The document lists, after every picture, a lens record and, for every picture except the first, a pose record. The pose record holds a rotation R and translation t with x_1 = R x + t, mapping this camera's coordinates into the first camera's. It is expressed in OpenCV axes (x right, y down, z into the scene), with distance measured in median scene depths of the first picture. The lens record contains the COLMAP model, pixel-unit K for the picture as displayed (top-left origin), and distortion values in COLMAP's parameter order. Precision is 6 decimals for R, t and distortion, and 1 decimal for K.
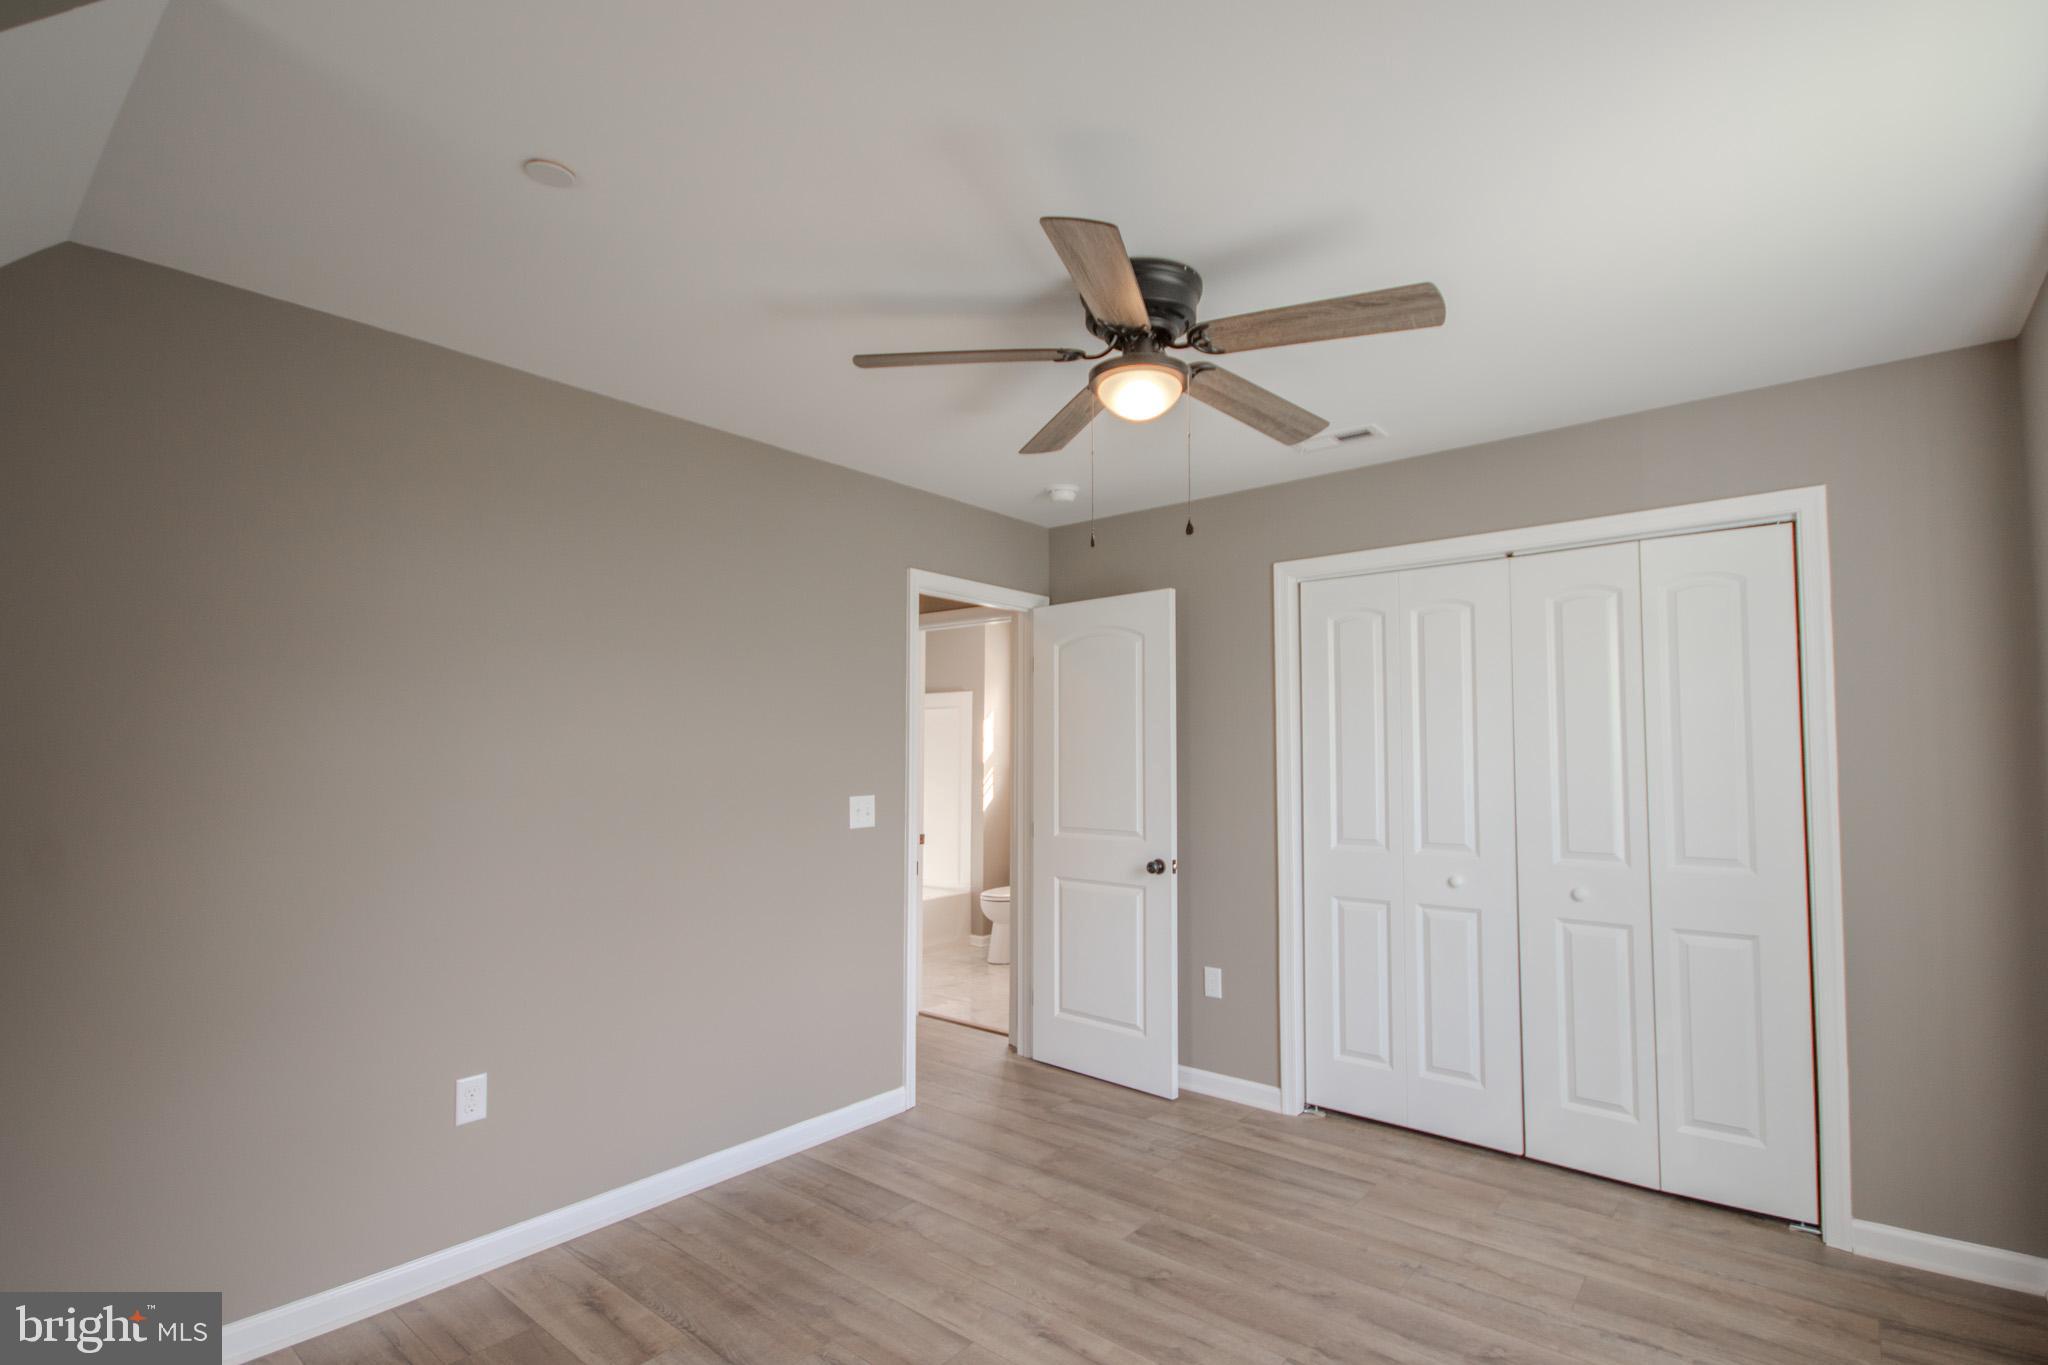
lens RADIAL K [[950.0, 0, 1025.6], [0, 950.0, 719.4], [0, 0, 1]] dist [-0.001606, -0.002152]
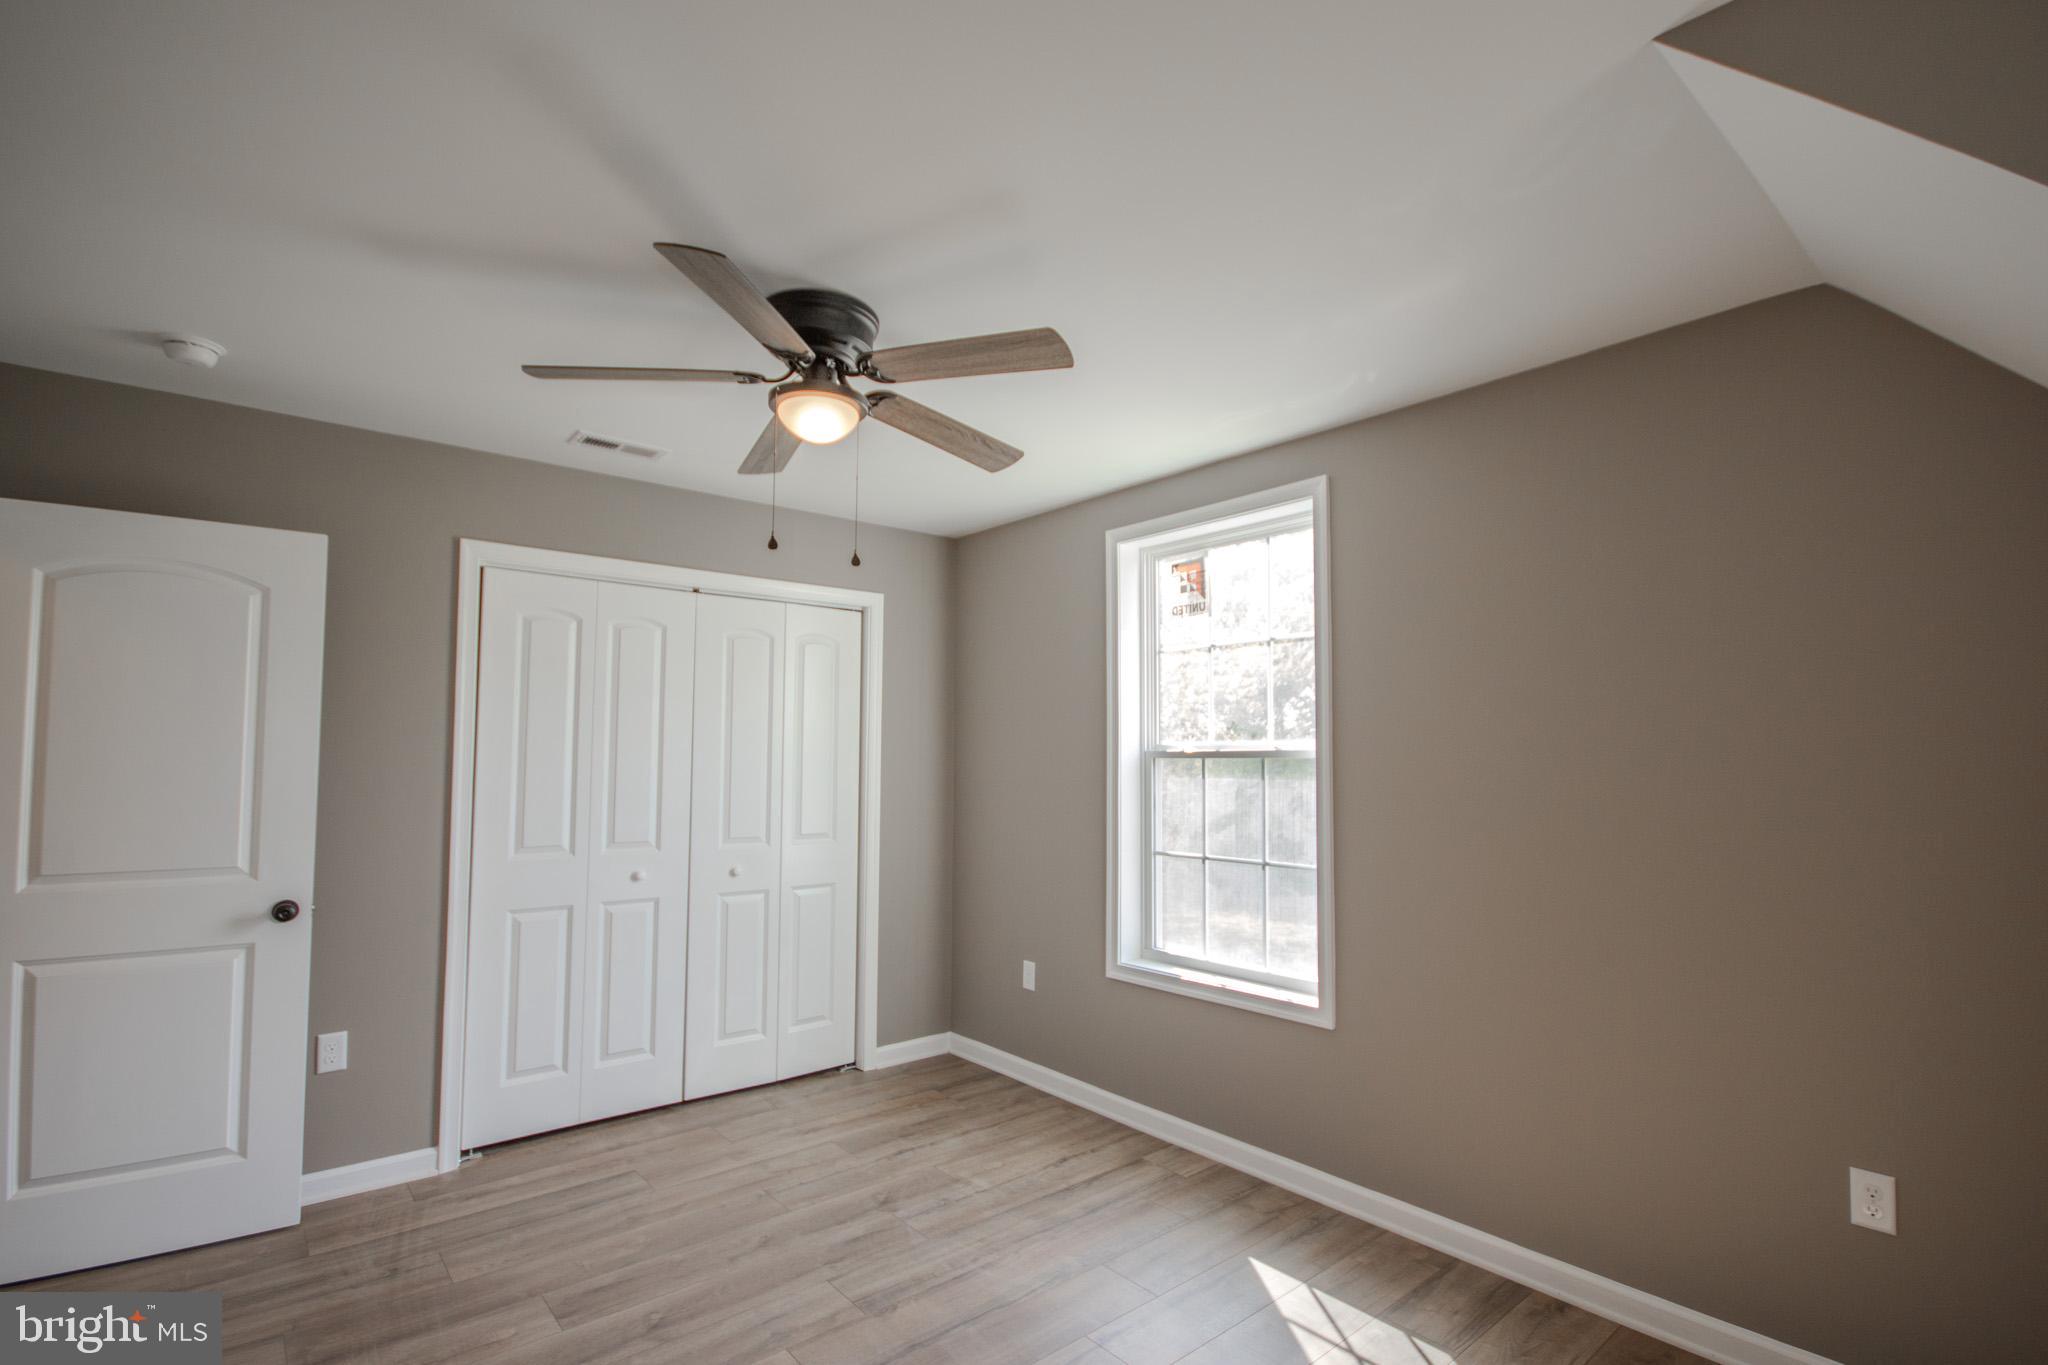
lens RADIAL K [[932.4, 0, 1039.1], [0, 932.4, 714.8], [0, 0, 1]] dist [-0.005683, -0.000714]
pose [[0.175802, 0.052845, 0.983006, -0.592763], [-0.045077, 0.997943, -0.045586, 0.015512], [-0.983393, -0.036297, 0.177822, 0.402599]]
